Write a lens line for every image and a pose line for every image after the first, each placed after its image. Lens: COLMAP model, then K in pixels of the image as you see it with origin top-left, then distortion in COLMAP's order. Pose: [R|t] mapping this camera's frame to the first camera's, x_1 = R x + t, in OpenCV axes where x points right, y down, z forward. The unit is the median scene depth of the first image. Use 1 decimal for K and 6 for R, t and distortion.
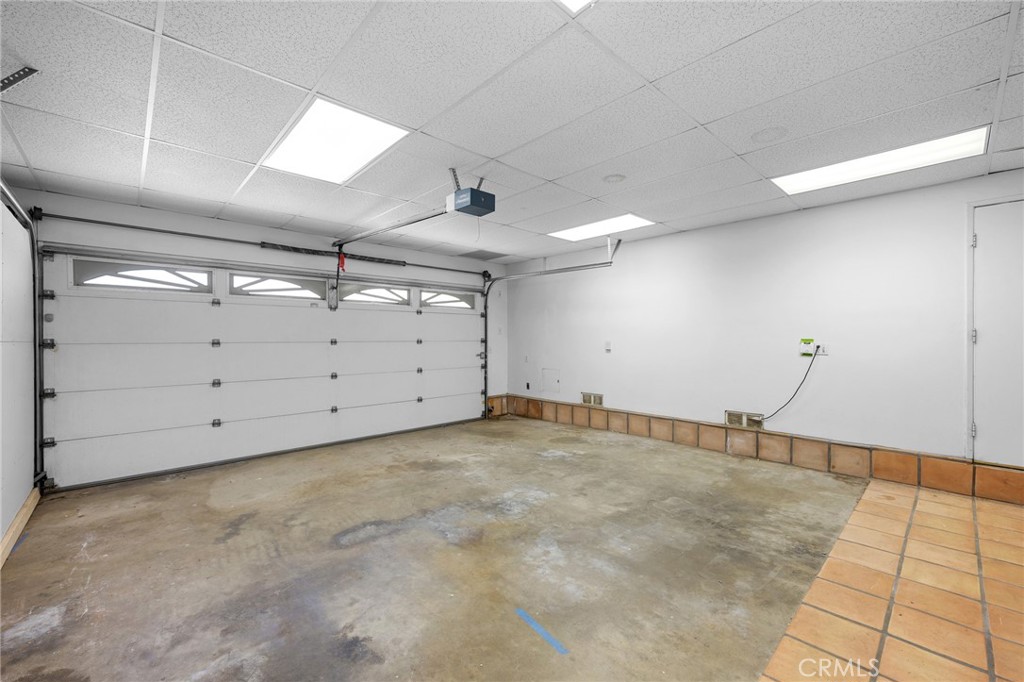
lens RADIAL K [[436.1, 0, 512.9], [0, 436.1, 340.0], [0, 0, 1]] dist [-0.000419, 0.000562]
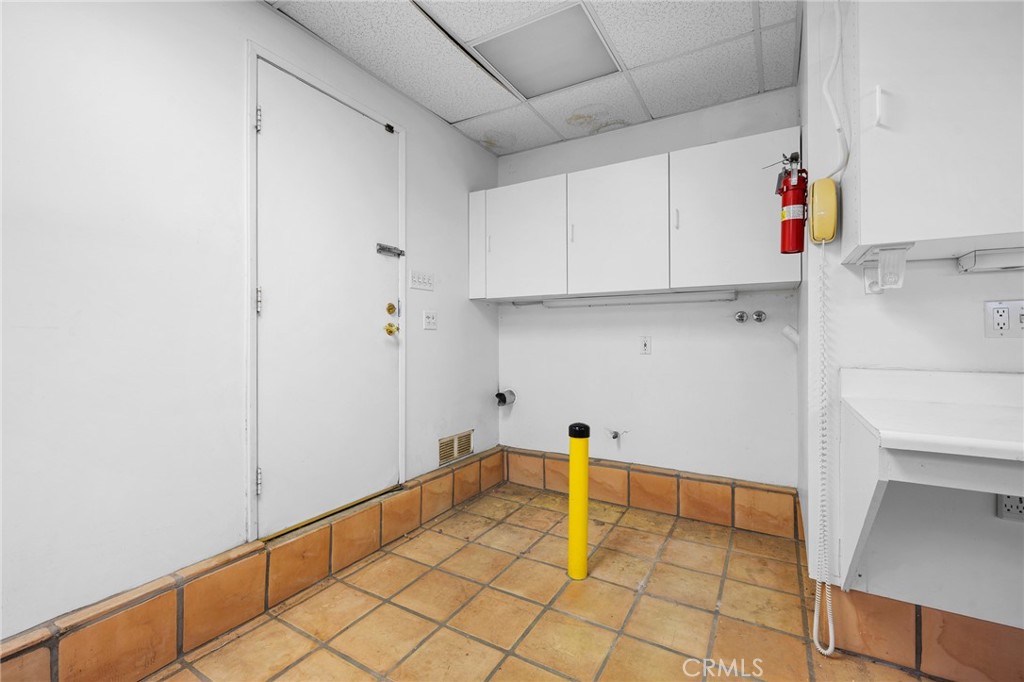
lens RADIAL K [[436.1, 0, 510.8], [0, 436.1, 337.0], [0, 0, 1]] dist [-0.000419, 0.000562]
pose [[-0.269263, 0.001537, 0.963065, 0.470074], [0.010101, 0.999948, 0.001228, 0.032841], [-0.963014, 0.010059, -0.269265, 0.852055]]
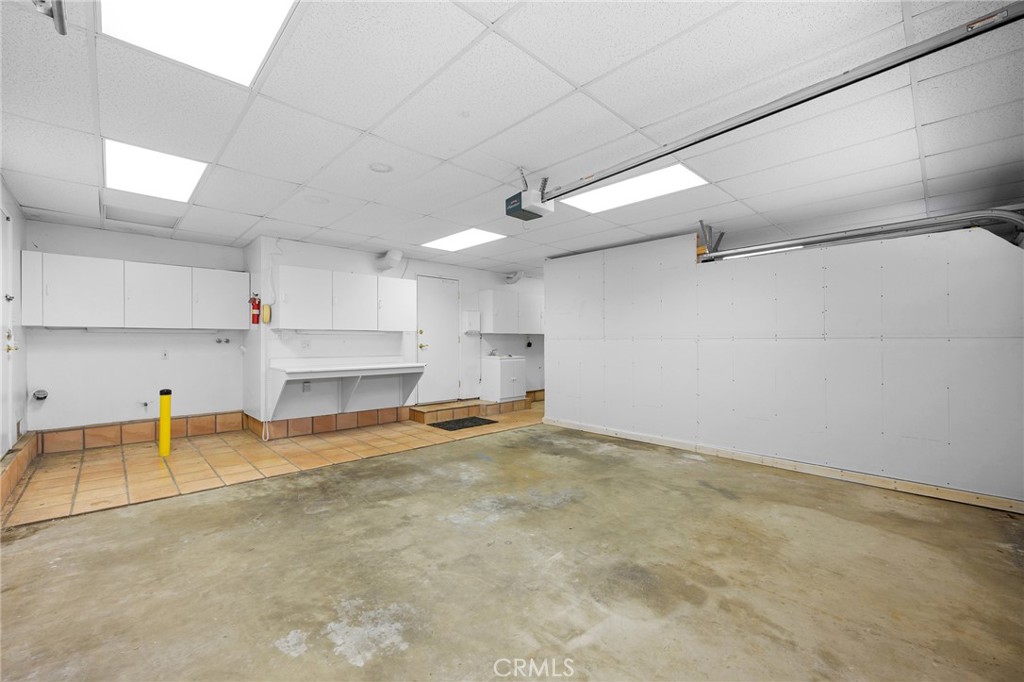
lens RADIAL K [[436.1, 0, 512.9], [0, 436.1, 342.6], [0, 0, 1]] dist [-0.000419, 0.000562]
pose [[-0.999870, 0.004234, -0.015568, -0.039003], [0.004171, 0.999983, 0.004078, 0.007810], [0.015585, 0.004013, -0.999870, 1.982205]]
